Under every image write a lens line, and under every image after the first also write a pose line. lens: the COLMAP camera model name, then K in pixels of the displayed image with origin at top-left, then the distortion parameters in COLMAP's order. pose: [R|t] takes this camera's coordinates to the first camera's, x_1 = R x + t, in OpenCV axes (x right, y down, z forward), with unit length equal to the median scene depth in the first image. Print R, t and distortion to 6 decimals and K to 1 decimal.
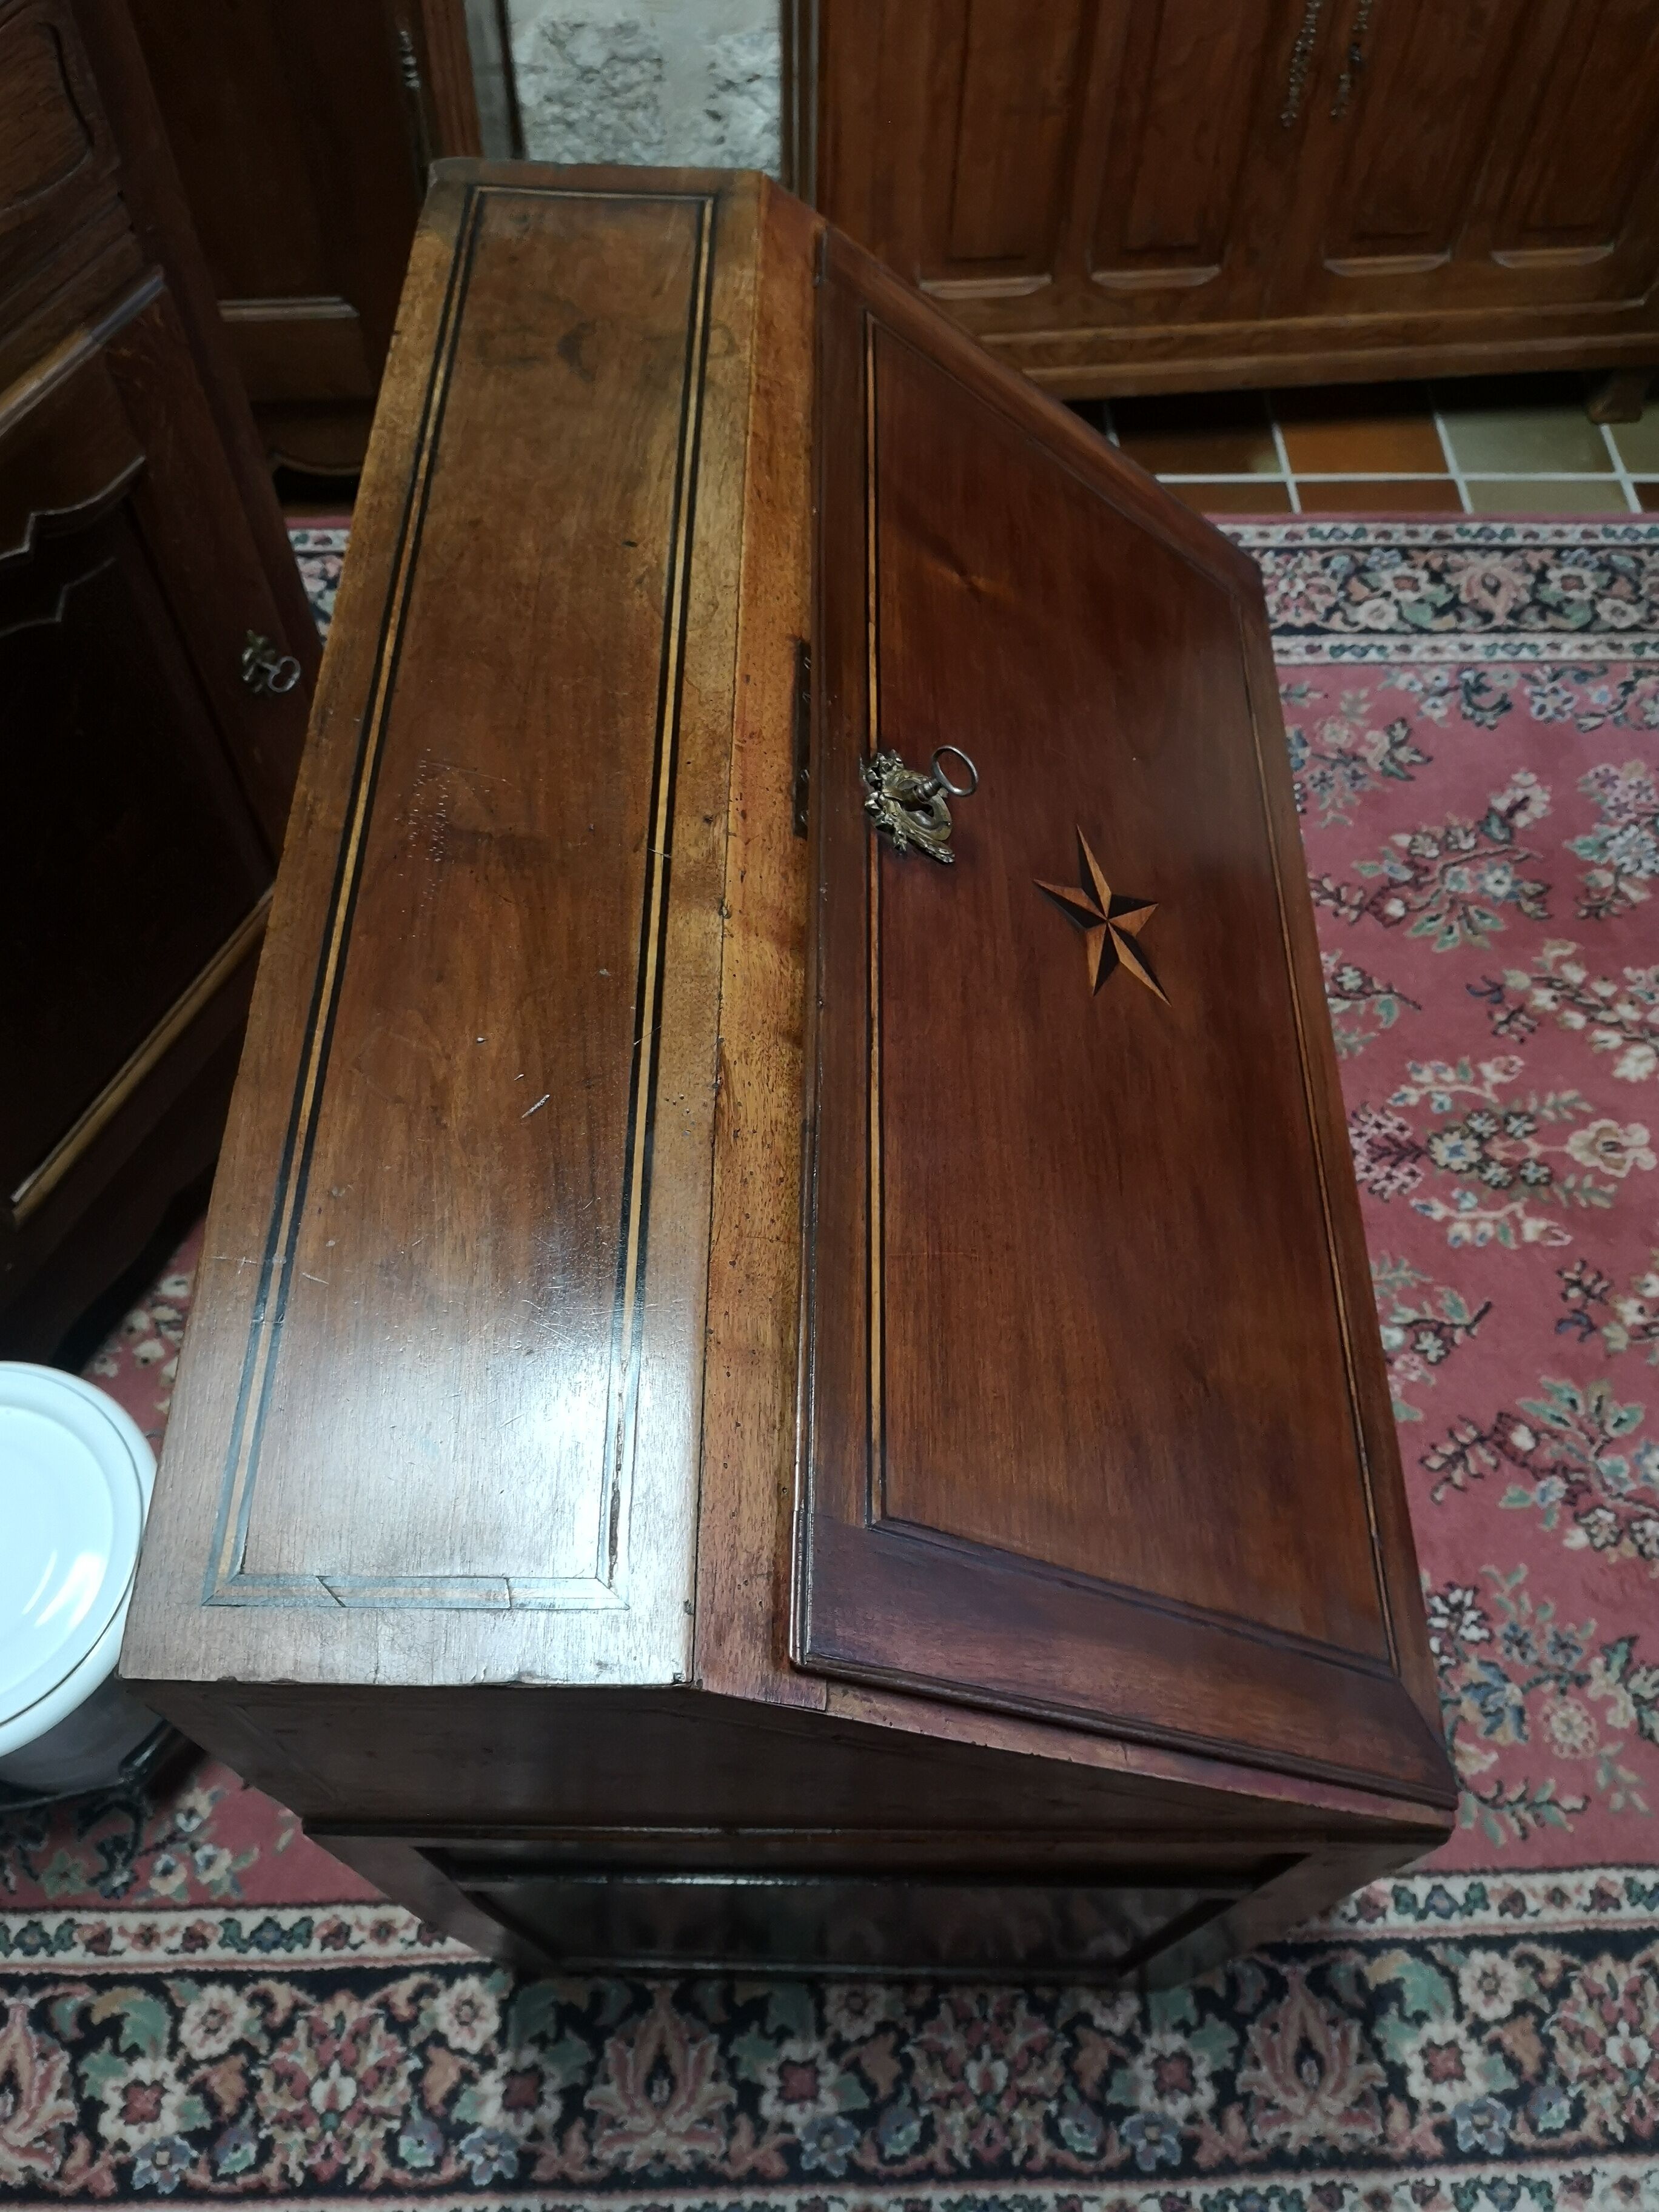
lens RADIAL K [[1822.9, 0, 826.1], [0, 1822.9, 1095.6], [0, 0, 1]] dist [0.001820, -0.022356]
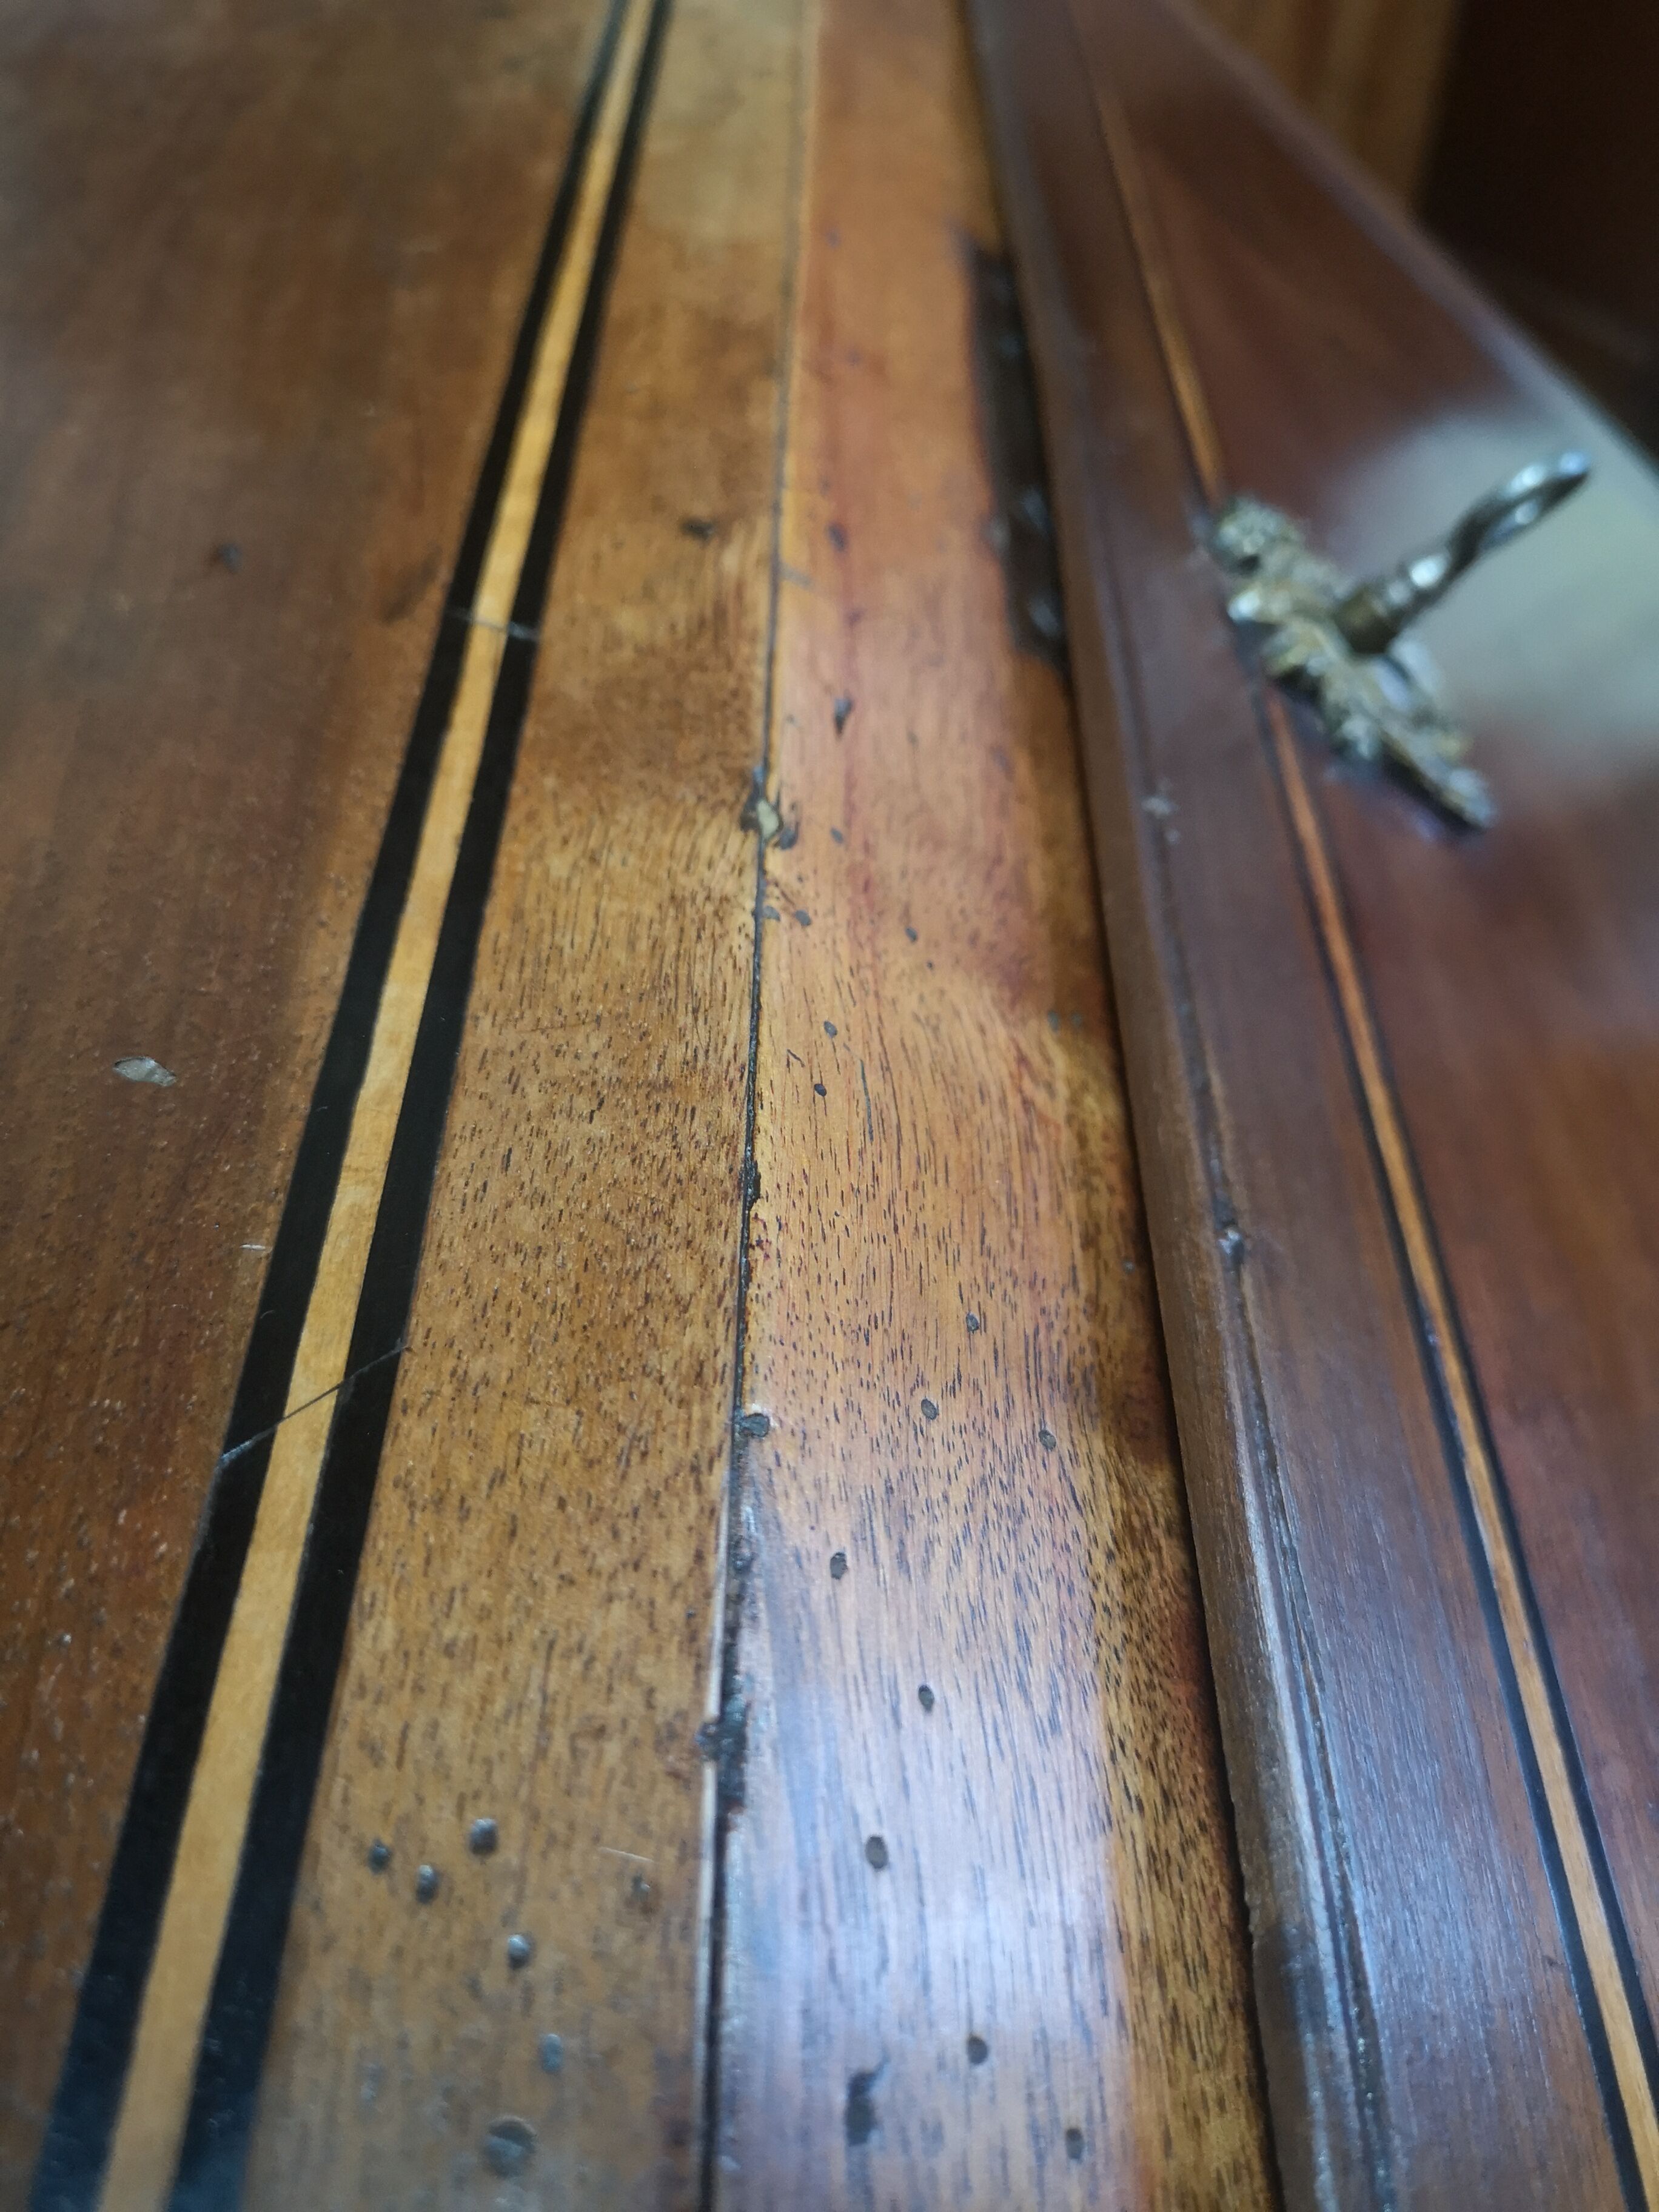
lens RADIAL K [[1730.7, 0, 837.1], [0, 1730.7, 1098.2], [0, 0, 1]] dist [0.039065, -0.049535]
pose [[0.999960, -0.008925, -0.001043, -0.046645], [0.008515, 0.978271, -0.207156, -0.025239], [0.002869, 0.207139, 0.978307, 0.791141]]
